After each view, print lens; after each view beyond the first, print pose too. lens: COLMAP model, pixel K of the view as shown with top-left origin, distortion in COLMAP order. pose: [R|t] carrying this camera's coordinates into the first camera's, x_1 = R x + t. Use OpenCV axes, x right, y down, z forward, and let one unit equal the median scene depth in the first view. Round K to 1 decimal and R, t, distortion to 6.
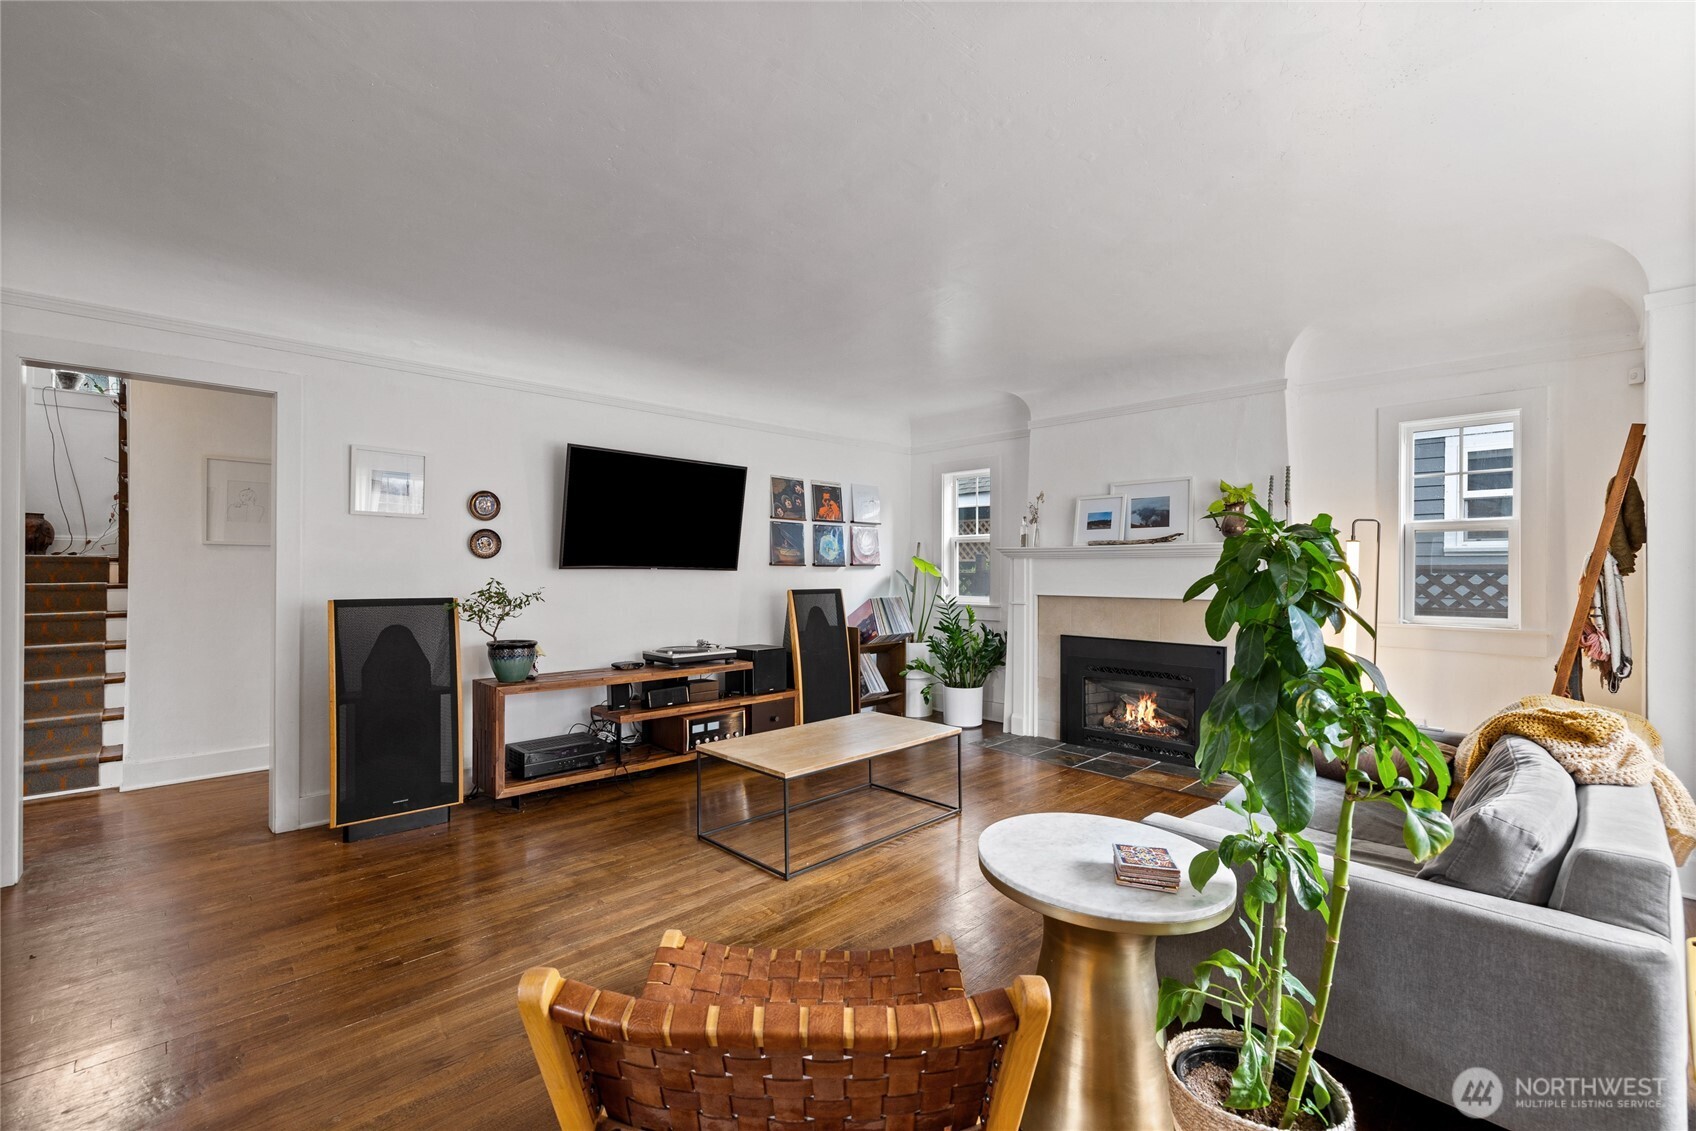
lens RADIAL K [[735.2, 0, 848.0], [0, 735.2, 565.5], [0, 0, 1]] dist [0.000335, 0.000042]
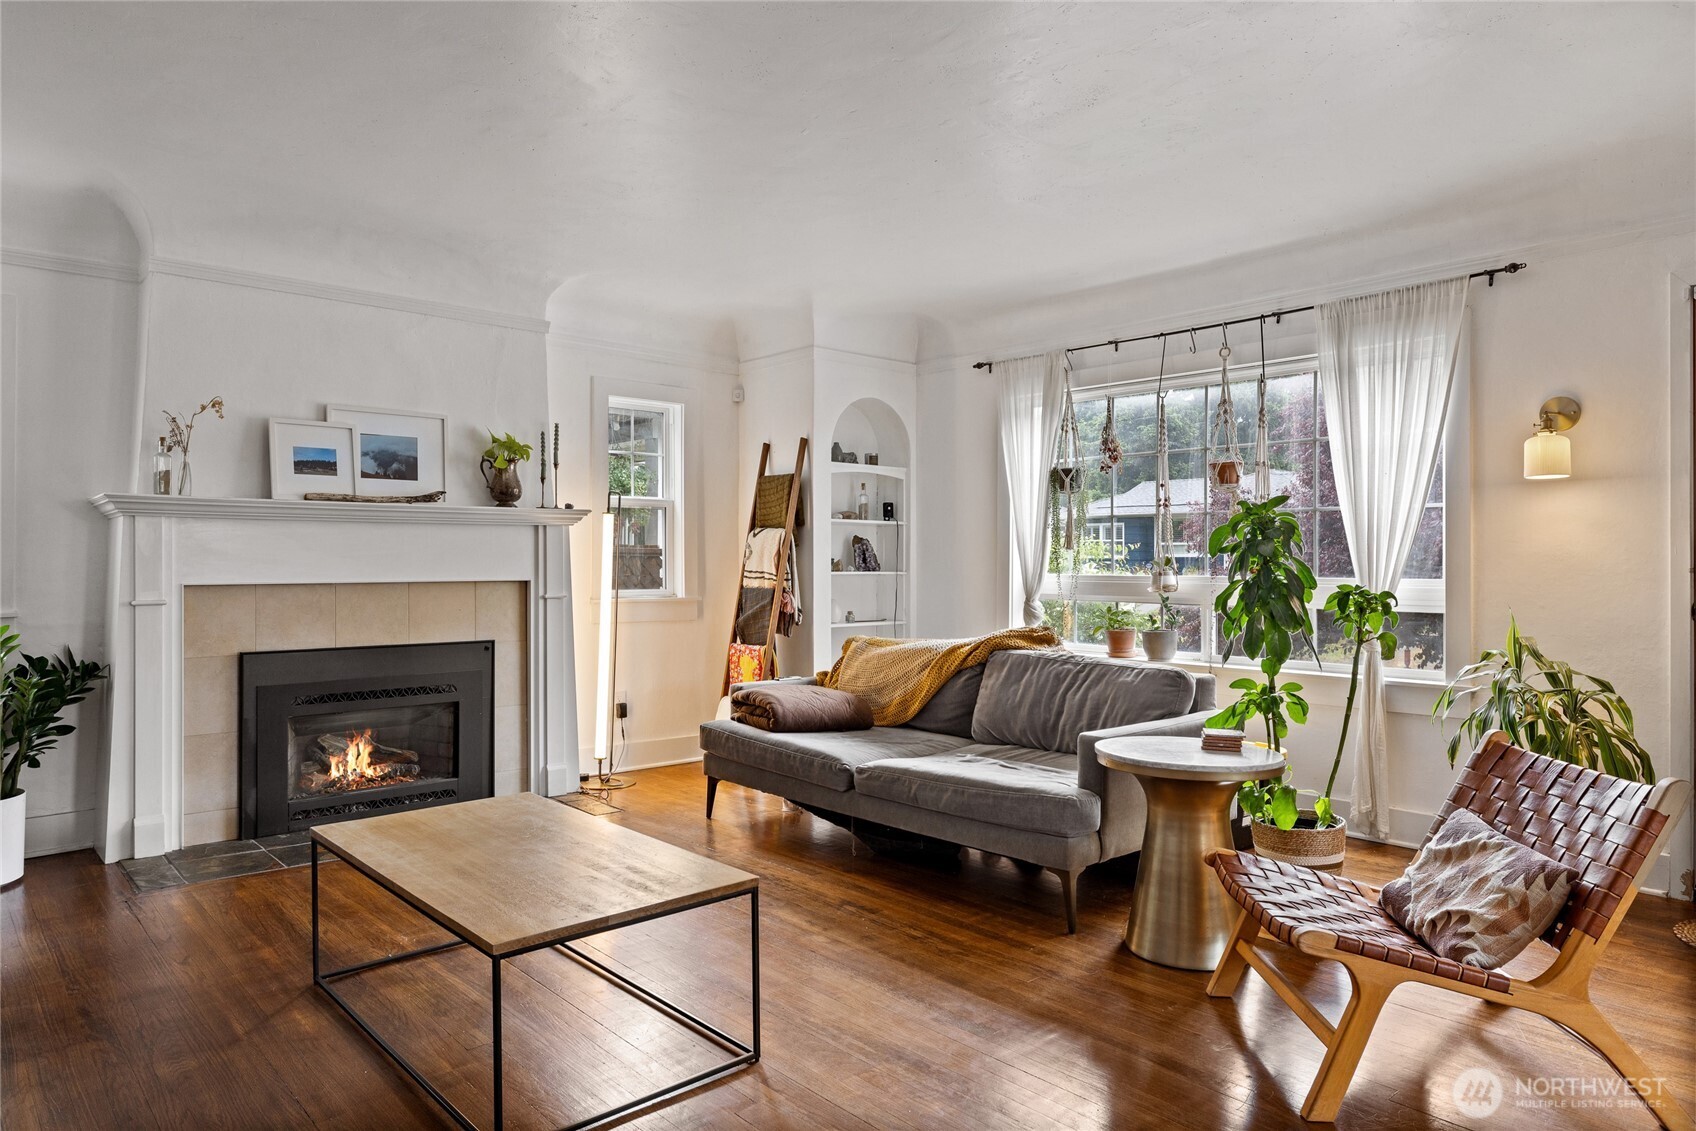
lens RADIAL K [[1027.1, 0, 845.9], [0, 1027.1, 536.1], [0, 0, 1]] dist [-0.004113, -0.001473]
pose [[0.050511, 0.022469, 0.998471, -0.512782], [-0.000500, 0.999747, -0.022472, 0.022201], [-0.998723, 0.000636, 0.050510, 0.518215]]
